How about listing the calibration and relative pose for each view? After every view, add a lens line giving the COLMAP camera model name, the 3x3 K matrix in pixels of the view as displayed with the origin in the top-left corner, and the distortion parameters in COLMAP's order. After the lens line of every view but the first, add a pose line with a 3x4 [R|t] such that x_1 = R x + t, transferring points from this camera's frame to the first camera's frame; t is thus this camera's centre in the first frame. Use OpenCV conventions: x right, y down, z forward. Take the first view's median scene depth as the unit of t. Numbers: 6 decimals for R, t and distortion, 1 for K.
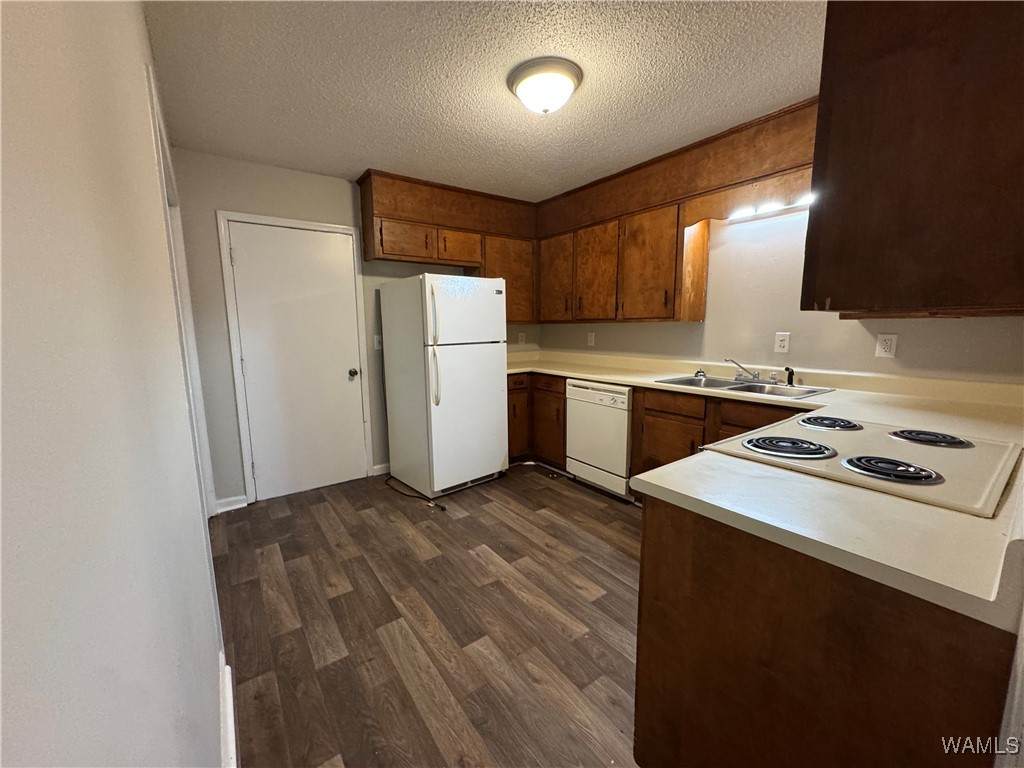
lens RADIAL K [[409.2, 0, 512.9], [0, 409.2, 385.2], [0, 0, 1]] dist [-0.001706, -0.000057]
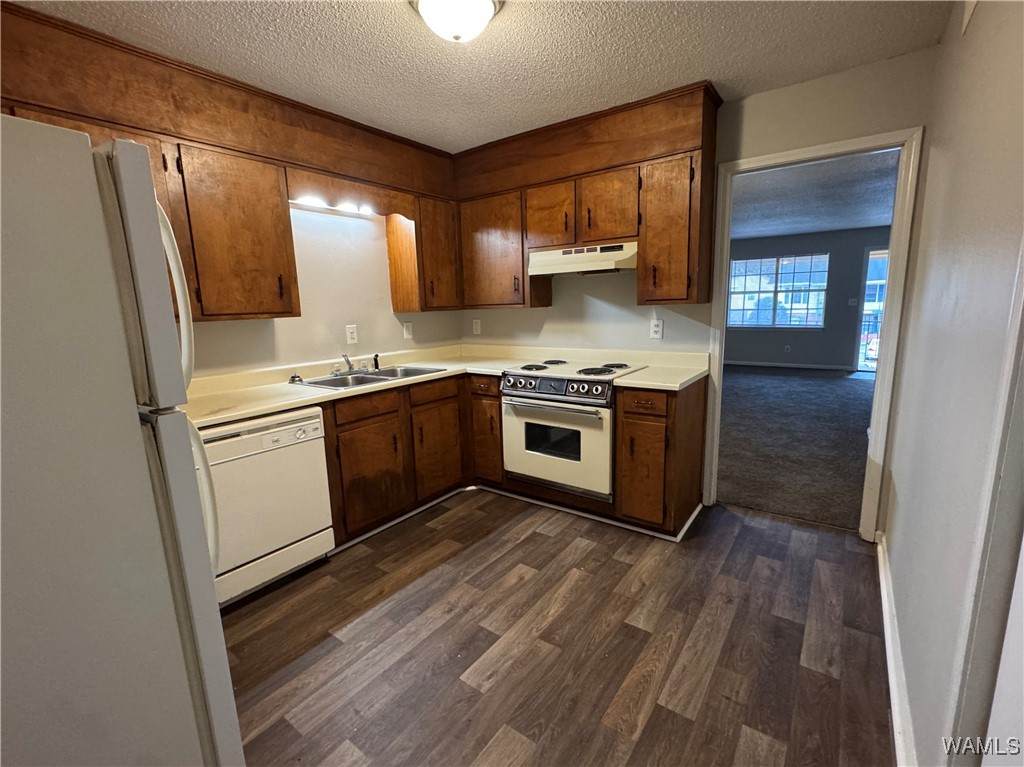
lens RADIAL K [[451.1, 0, 512.9], [0, 451.1, 383.5], [0, 0, 1]] dist [-0.003462, -0.000006]
pose [[-0.301240, -0.146584, 0.942214, -0.781962], [0.172107, 0.963527, 0.204925, -0.188722], [-0.937888, 0.223893, -0.265025, 1.182518]]
